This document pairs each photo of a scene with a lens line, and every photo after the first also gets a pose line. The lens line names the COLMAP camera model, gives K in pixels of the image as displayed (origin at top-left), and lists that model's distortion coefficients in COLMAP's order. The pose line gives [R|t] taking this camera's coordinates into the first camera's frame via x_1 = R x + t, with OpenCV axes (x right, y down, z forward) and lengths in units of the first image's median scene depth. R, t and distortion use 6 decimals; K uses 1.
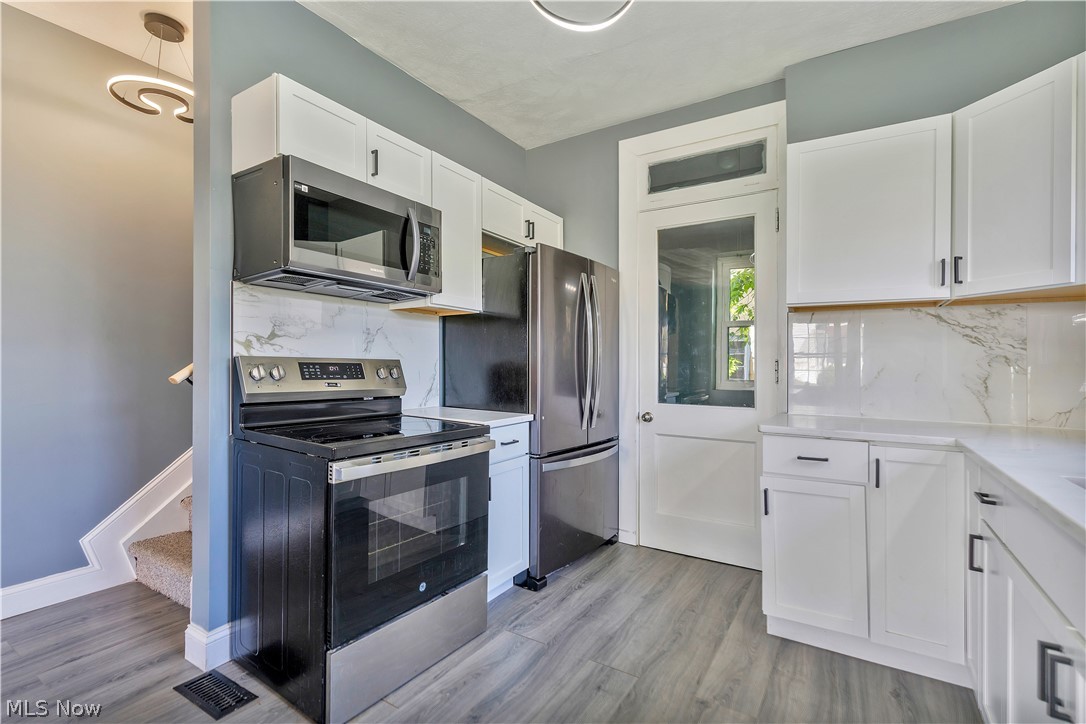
lens RADIAL K [[501.9, 0, 538.4], [0, 501.9, 360.8], [0, 0, 1]] dist [-0.003525, -0.000288]
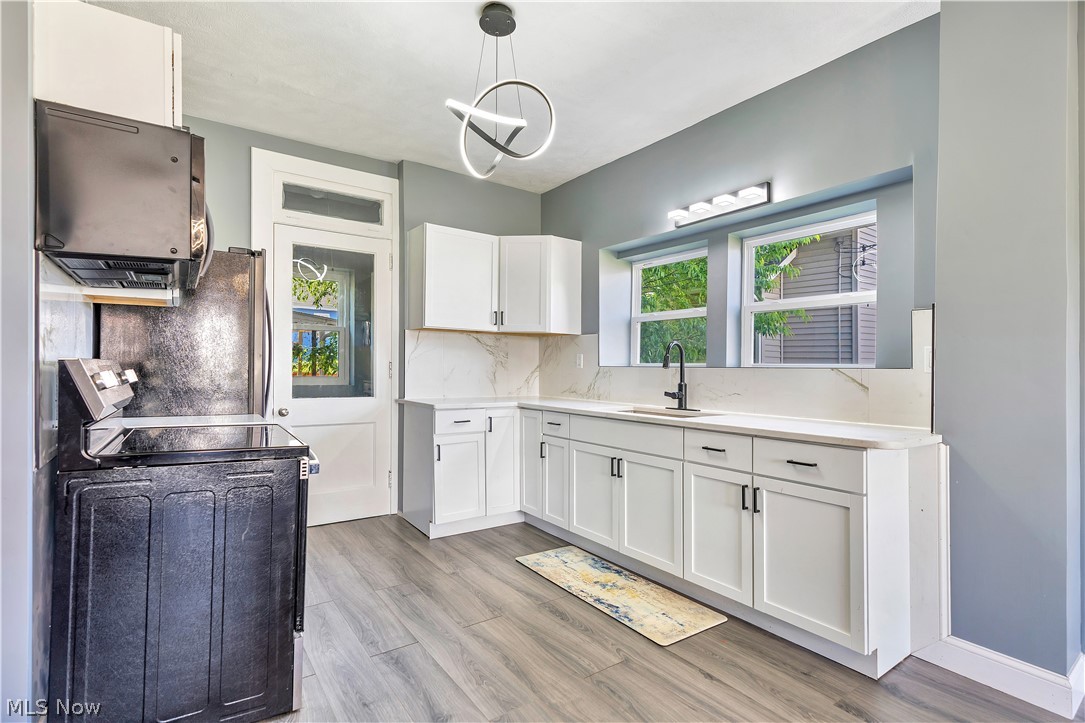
lens RADIAL K [[518.2, 0, 542.5], [0, 518.2, 361.5], [0, 0, 1]] dist [0.001126, 0.000360]
pose [[0.379425, 0.005925, 0.925204, -0.873260], [-0.018627, 0.999826, 0.001236, -0.014503], [-0.925035, -0.017703, 0.379469, 0.075215]]
